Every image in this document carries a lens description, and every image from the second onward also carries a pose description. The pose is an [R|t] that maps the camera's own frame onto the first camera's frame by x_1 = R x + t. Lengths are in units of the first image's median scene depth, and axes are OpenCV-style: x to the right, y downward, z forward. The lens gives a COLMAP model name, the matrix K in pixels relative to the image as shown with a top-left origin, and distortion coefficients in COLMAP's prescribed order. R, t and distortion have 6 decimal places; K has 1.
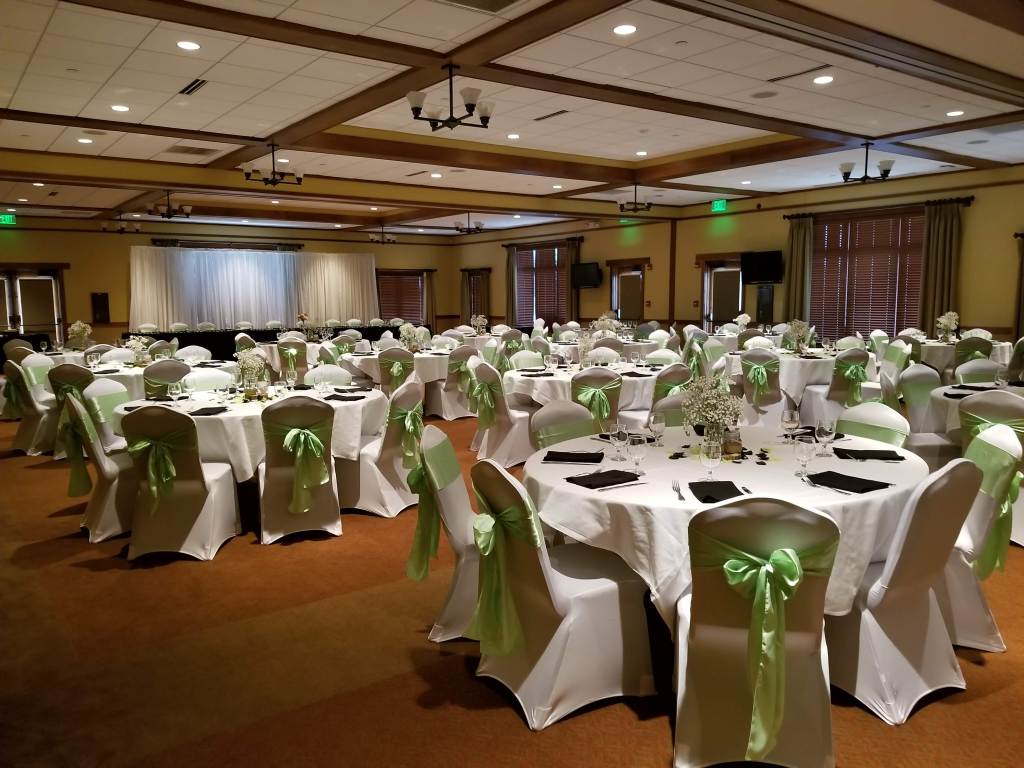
lens RADIAL K [[798.9, 0, 506.4], [0, 798.9, 386.9], [0, 0, 1]] dist [0.089741, -0.148546]
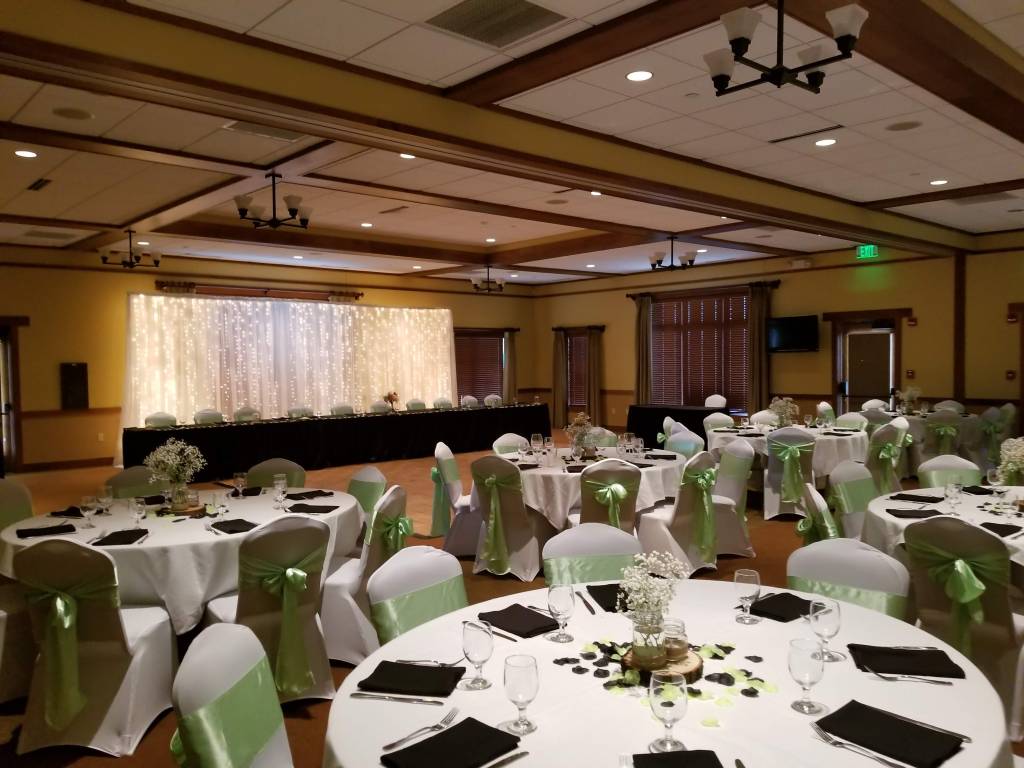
lens RADIAL K [[801.1, 0, 482.7], [0, 801.1, 383.2], [0, 0, 1]] dist [-0.060024, 0.000080]
pose [[0.994463, -0.005038, 0.104964, -0.572016], [0.014665, 0.995729, -0.091149, -0.088119], [-0.104056, 0.092184, 0.990290, 0.812995]]
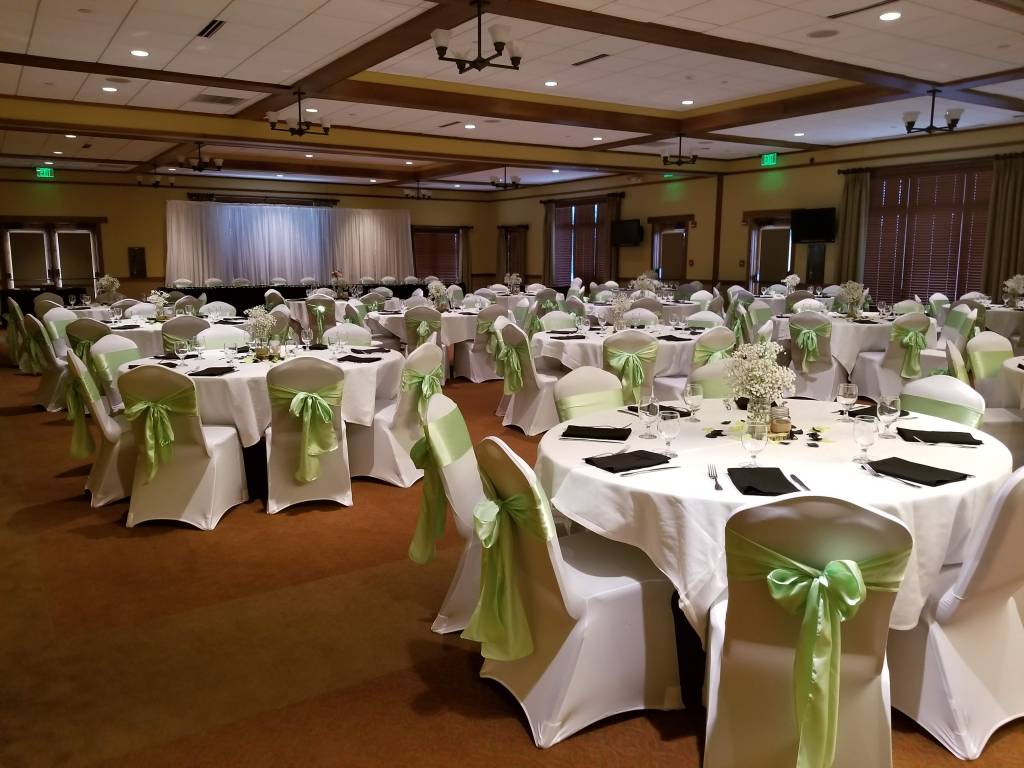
lens RADIAL K [[801.7, 0, 499.6], [0, 801.7, 378.0], [0, 0, 1]] dist [0.066993, -0.097526]
pose [[0.998264, 0.017221, -0.056331, 0.011094], [-0.015006, 0.999106, 0.039520, -0.002817], [0.056961, -0.038606, 0.997630, 0.047310]]
